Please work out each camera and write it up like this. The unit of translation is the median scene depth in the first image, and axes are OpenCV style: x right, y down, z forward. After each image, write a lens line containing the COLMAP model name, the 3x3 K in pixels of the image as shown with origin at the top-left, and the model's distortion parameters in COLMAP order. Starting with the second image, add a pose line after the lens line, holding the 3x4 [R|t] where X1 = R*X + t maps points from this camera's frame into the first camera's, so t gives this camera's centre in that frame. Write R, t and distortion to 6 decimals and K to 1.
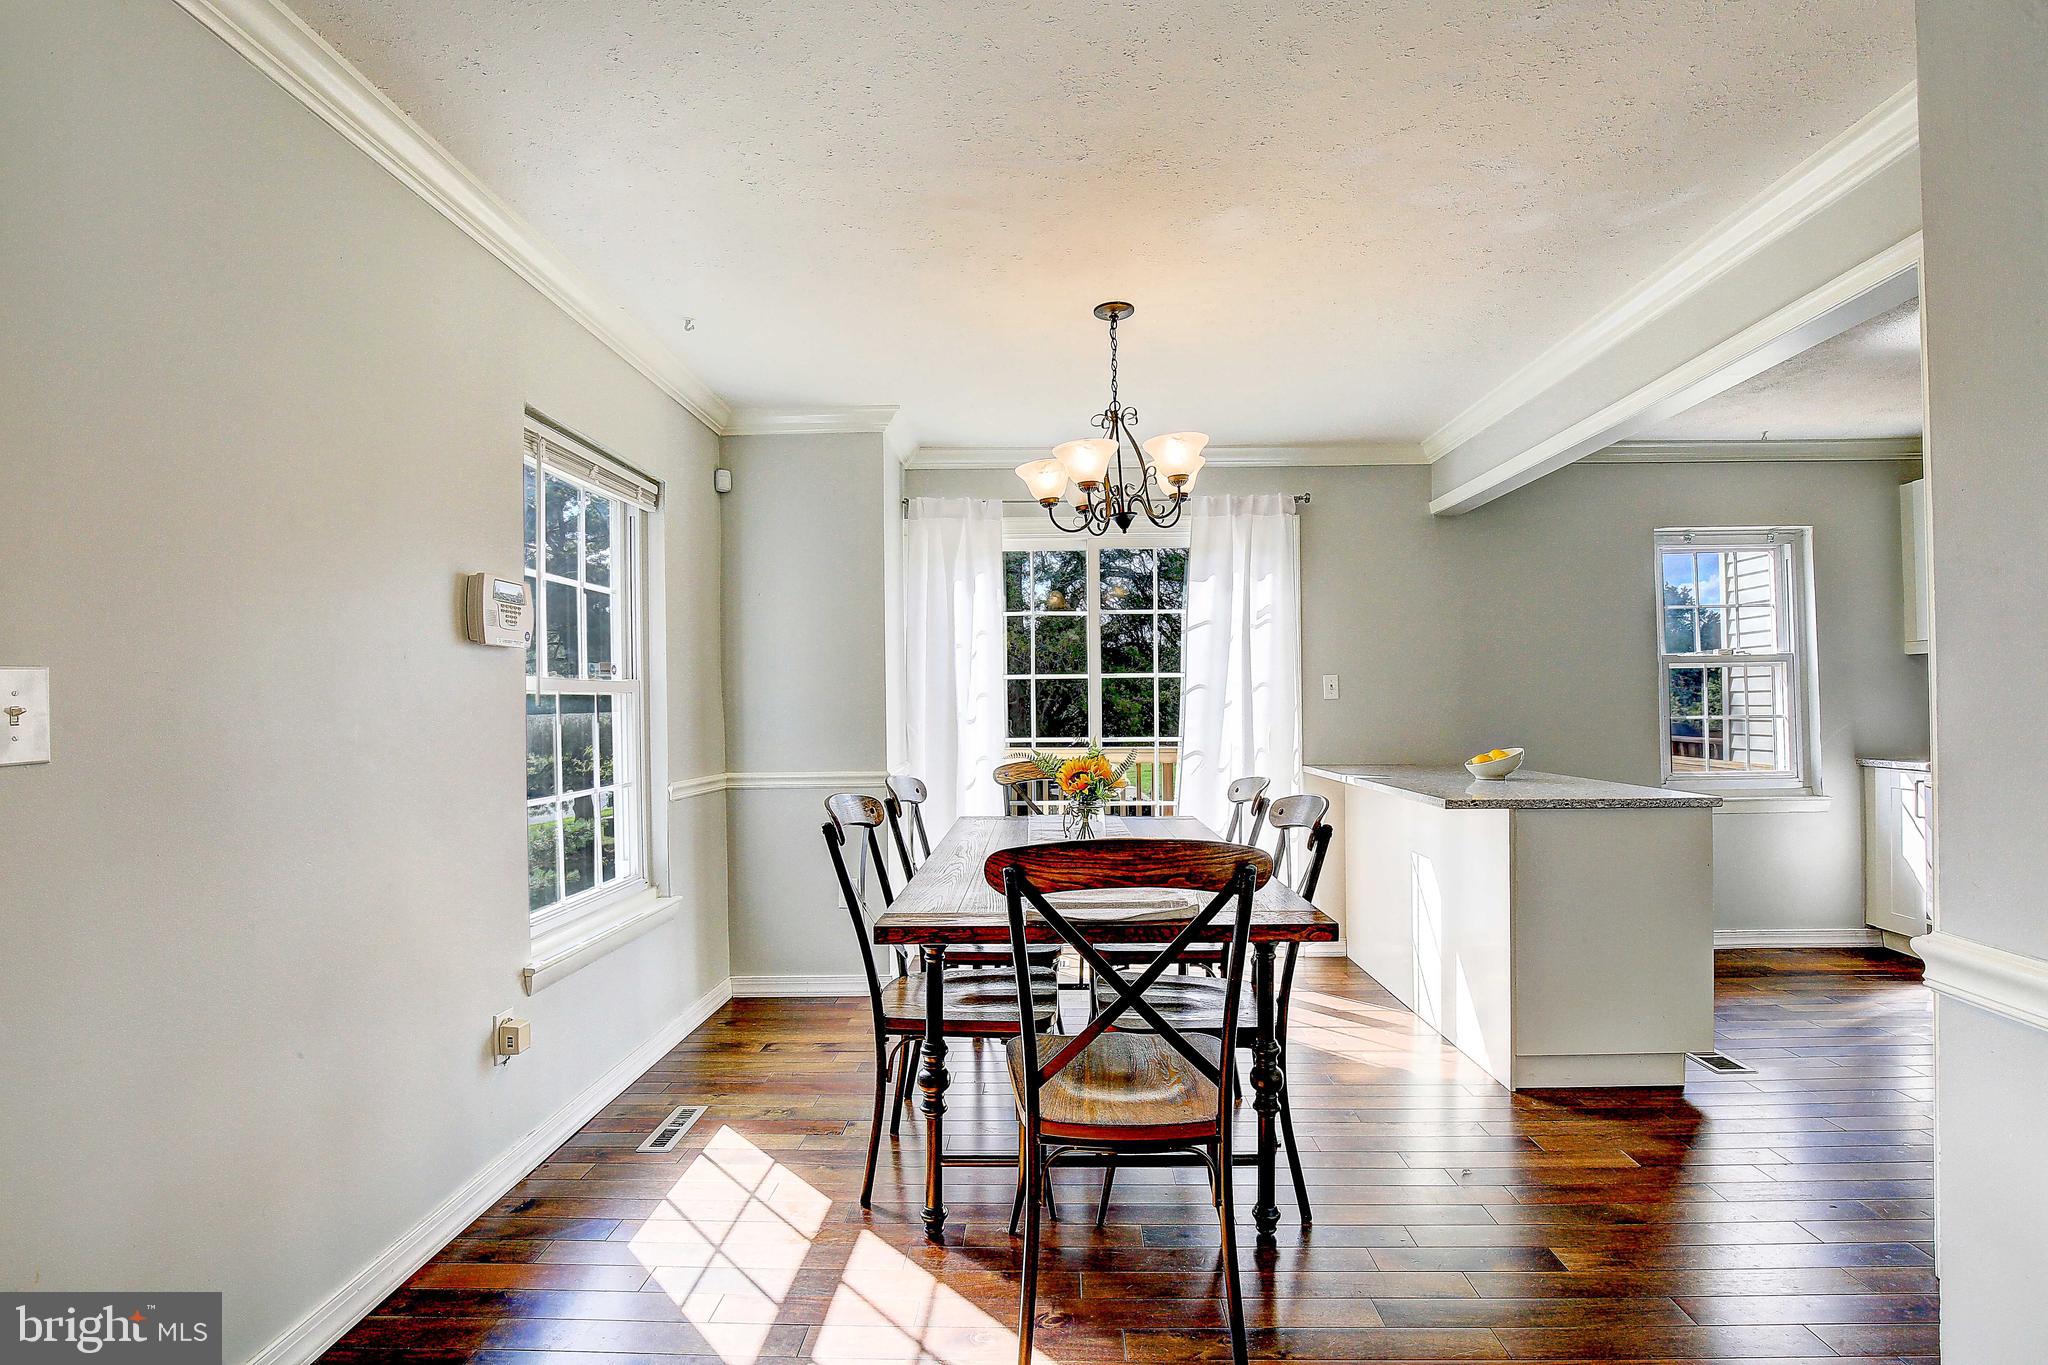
lens RADIAL K [[956.8, 0, 1031.9], [0, 956.8, 694.6], [0, 0, 1]] dist [-0.020345, 0.000343]
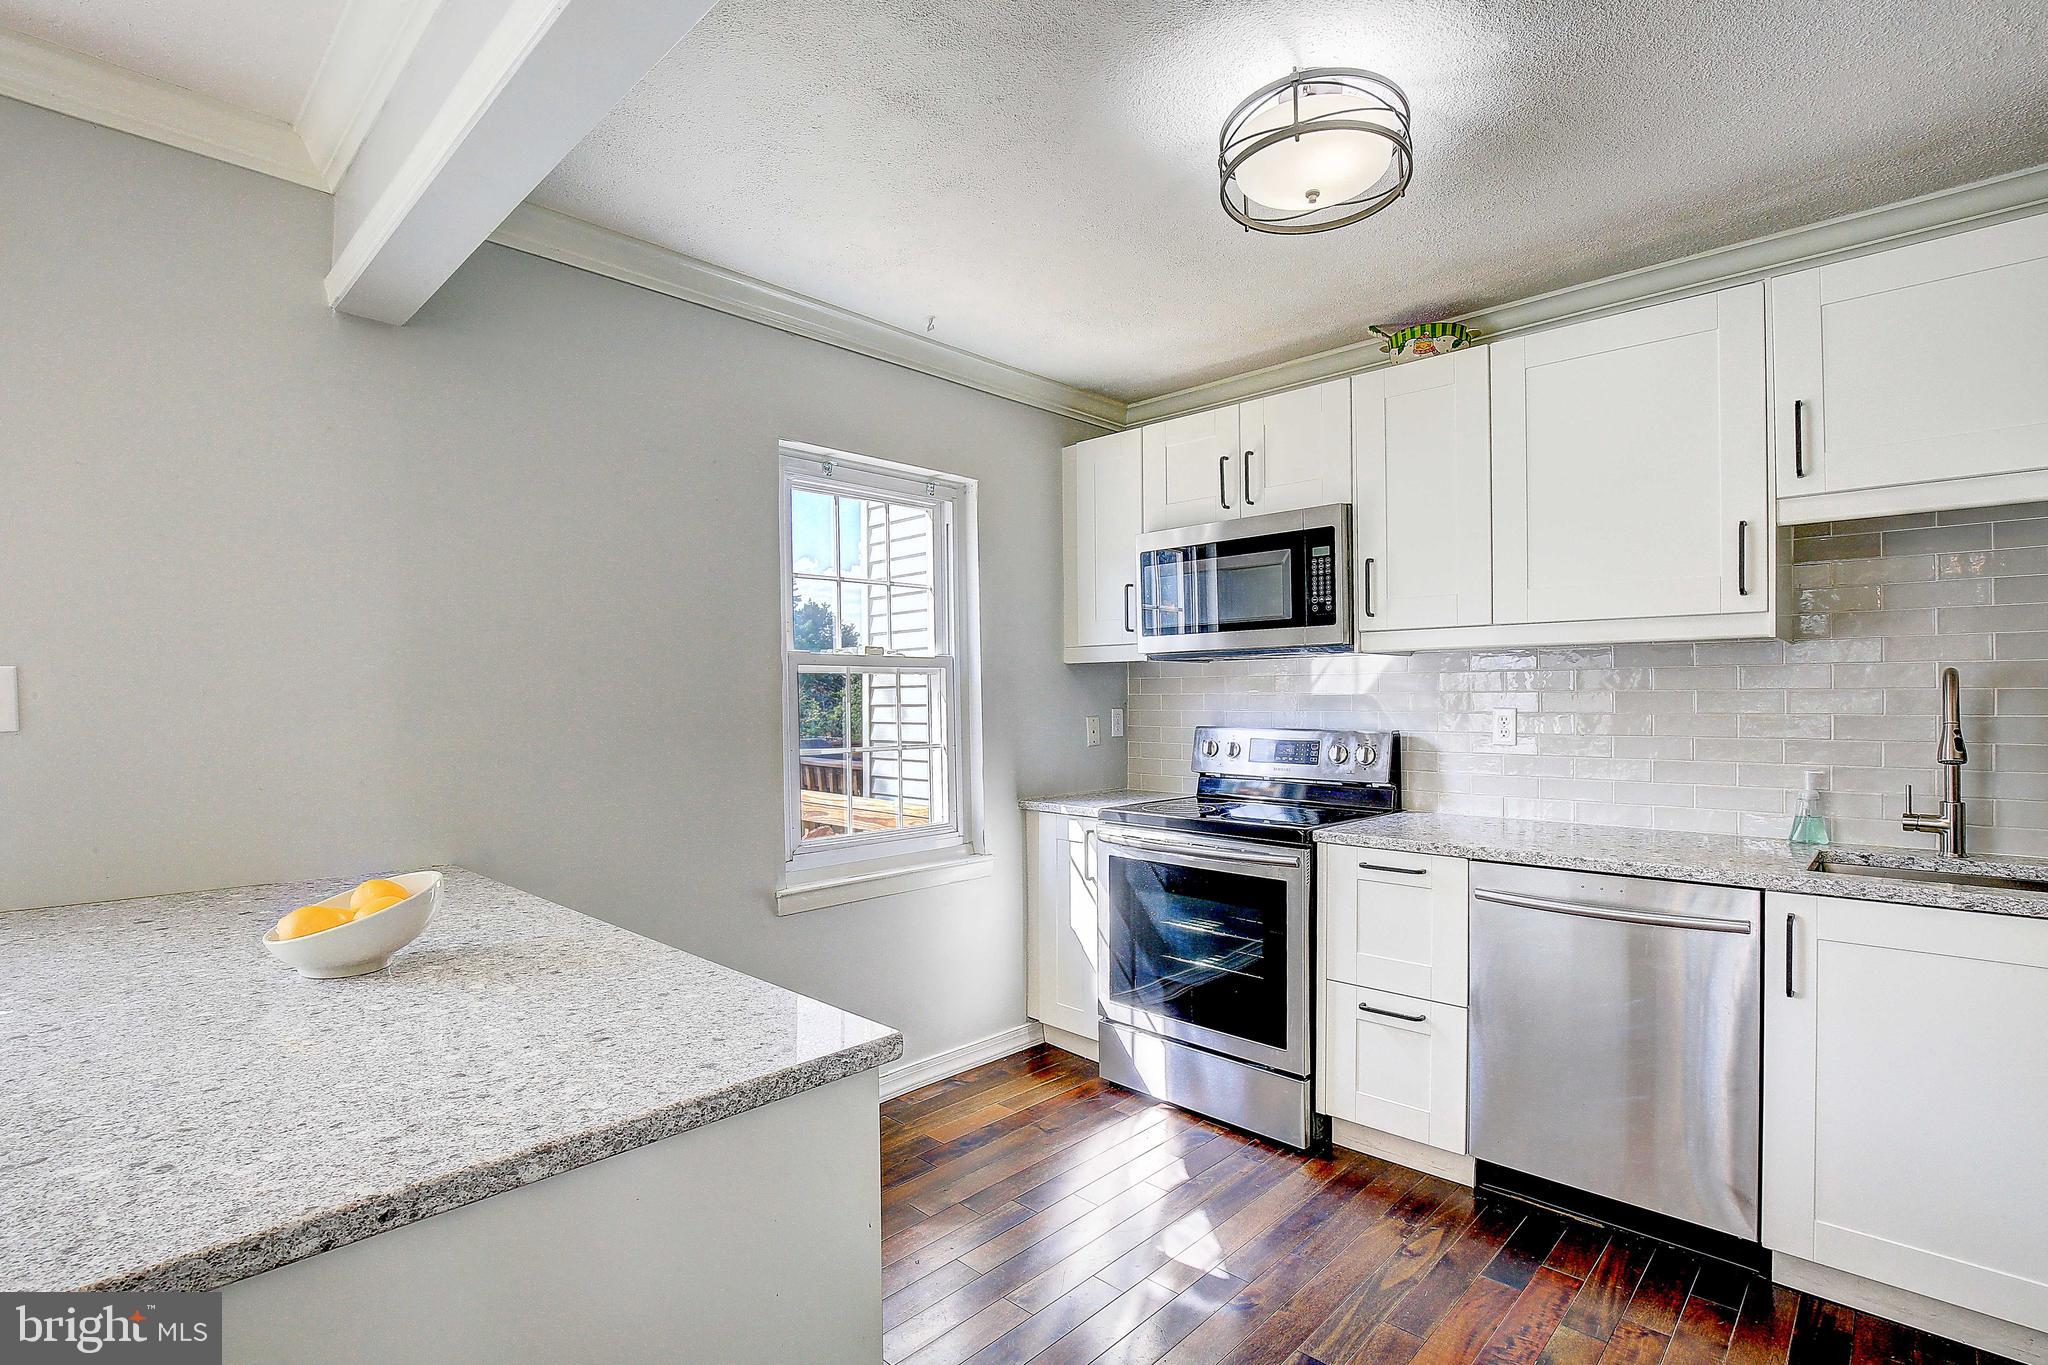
lens RADIAL K [[961.4, 0, 1053.2], [0, 961.4, 702.0], [0, 0, 1]] dist [-0.045978, 0.010964]
pose [[0.670199, 0.004975, 0.742165, 0.327347], [-0.008586, 0.999963, 0.001050, -0.010980], [-0.742132, -0.007076, 0.670217, 0.469099]]
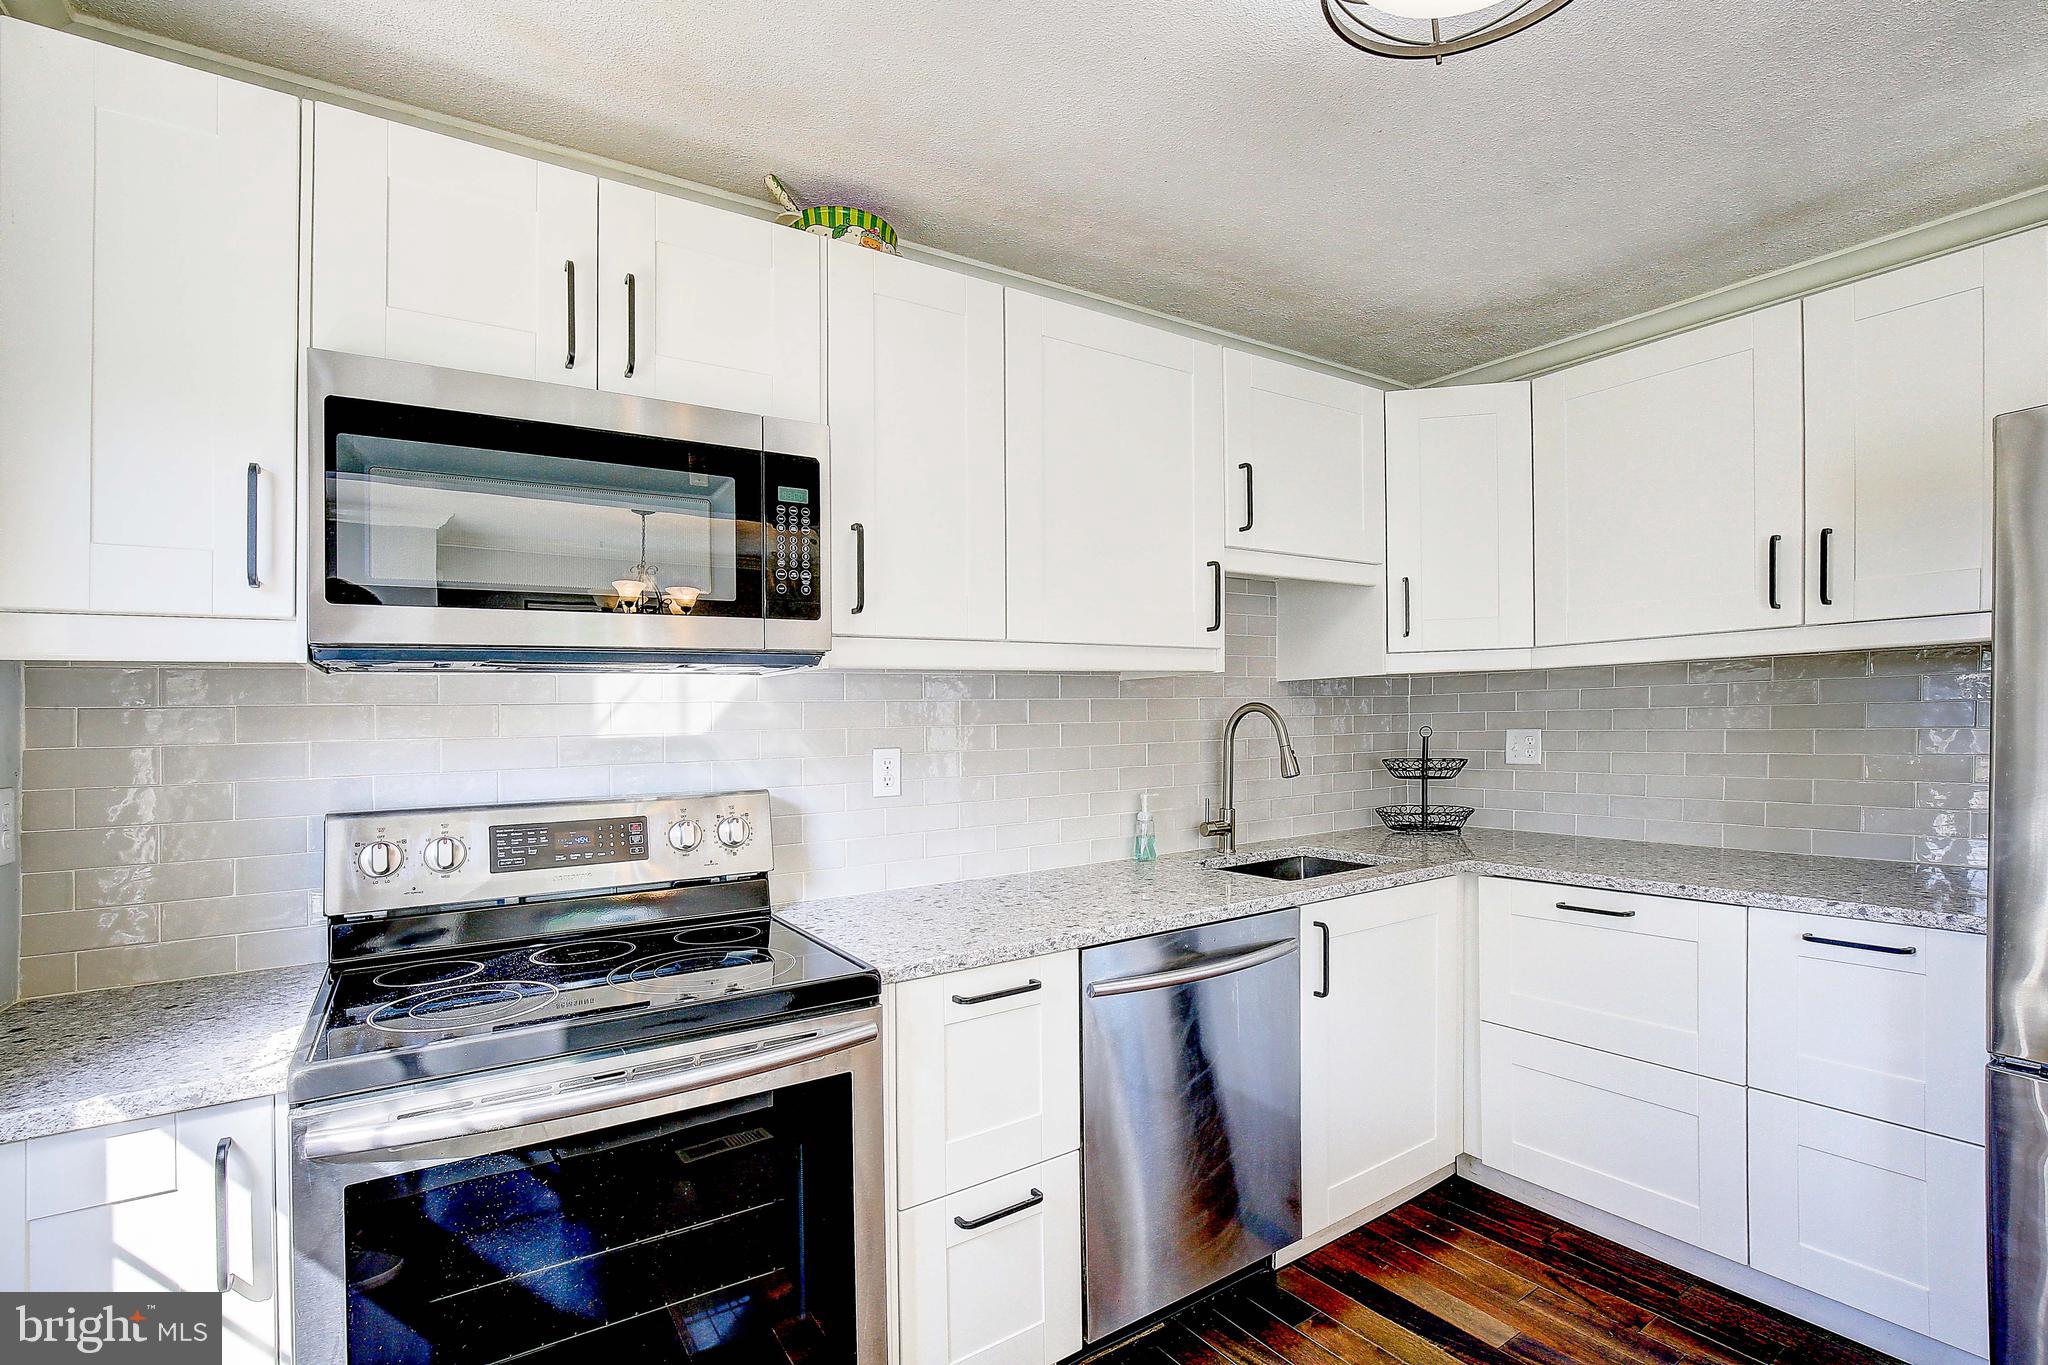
lens RADIAL K [[930.5, 0, 1041.9], [0, 930.5, 683.7], [0, 0, 1]] dist [-0.042847, 0.013009]
pose [[-0.573277, 0.052238, 0.817695, 0.562510], [0.018796, 0.998541, -0.050613, -0.016887], [-0.819146, -0.013646, -0.573423, 0.885601]]
